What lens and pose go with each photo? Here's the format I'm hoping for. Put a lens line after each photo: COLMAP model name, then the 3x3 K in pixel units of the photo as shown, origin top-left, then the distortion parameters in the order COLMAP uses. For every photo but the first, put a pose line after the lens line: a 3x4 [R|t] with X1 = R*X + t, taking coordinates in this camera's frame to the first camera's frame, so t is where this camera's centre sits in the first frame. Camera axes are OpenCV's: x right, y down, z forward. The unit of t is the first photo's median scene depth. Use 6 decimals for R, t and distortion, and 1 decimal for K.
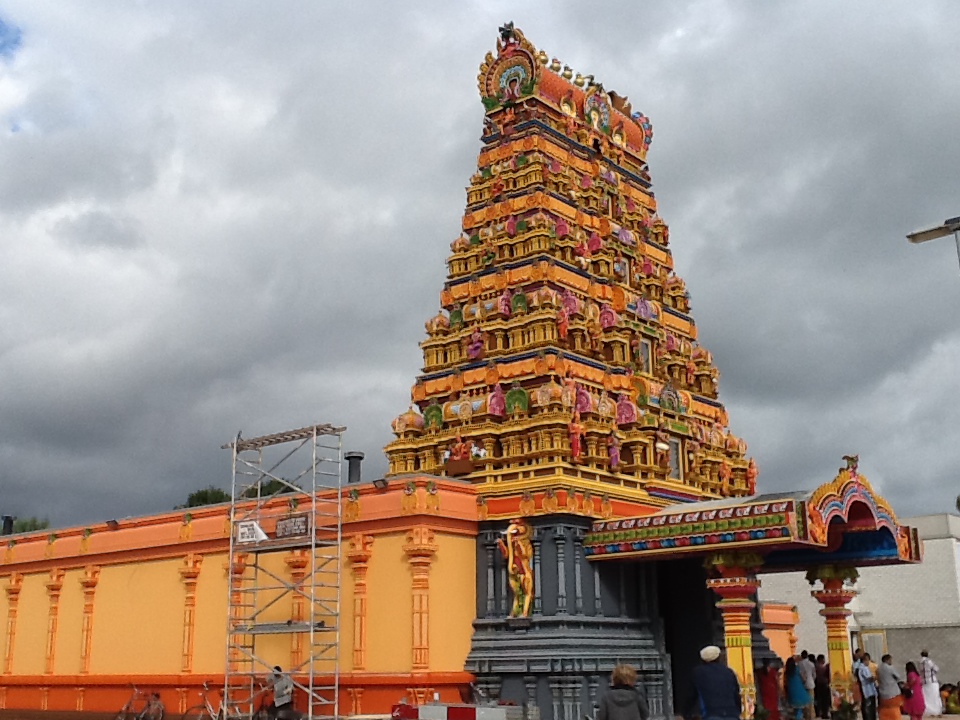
lens RADIAL K [[1214.2, 0, 480.0], [0, 1214.2, 360.0], [0, 0, 1]] dist [-0.037465, -0.007667]
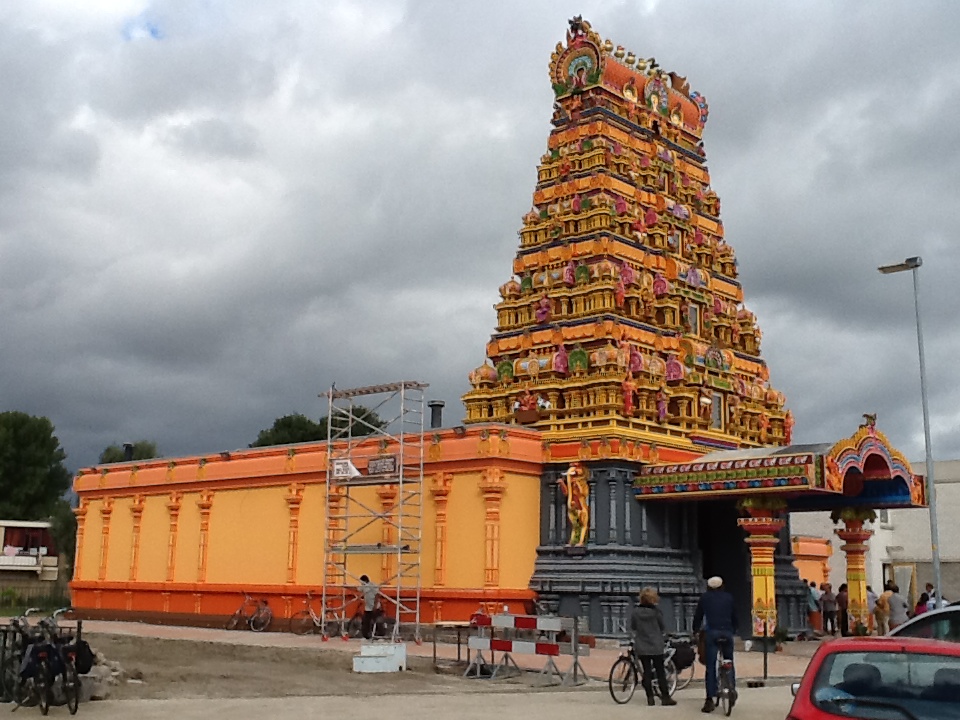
lens RADIAL K [[1180.7, 0, 452.0], [0, 1180.7, 398.9], [0, 0, 1]] dist [-0.067037, 0.062471]
pose [[0.996596, 0.017291, -0.080611, 0.001803], [-0.009746, 0.995611, 0.093075, -0.030705], [0.081867, -0.091972, 0.992391, -0.115715]]
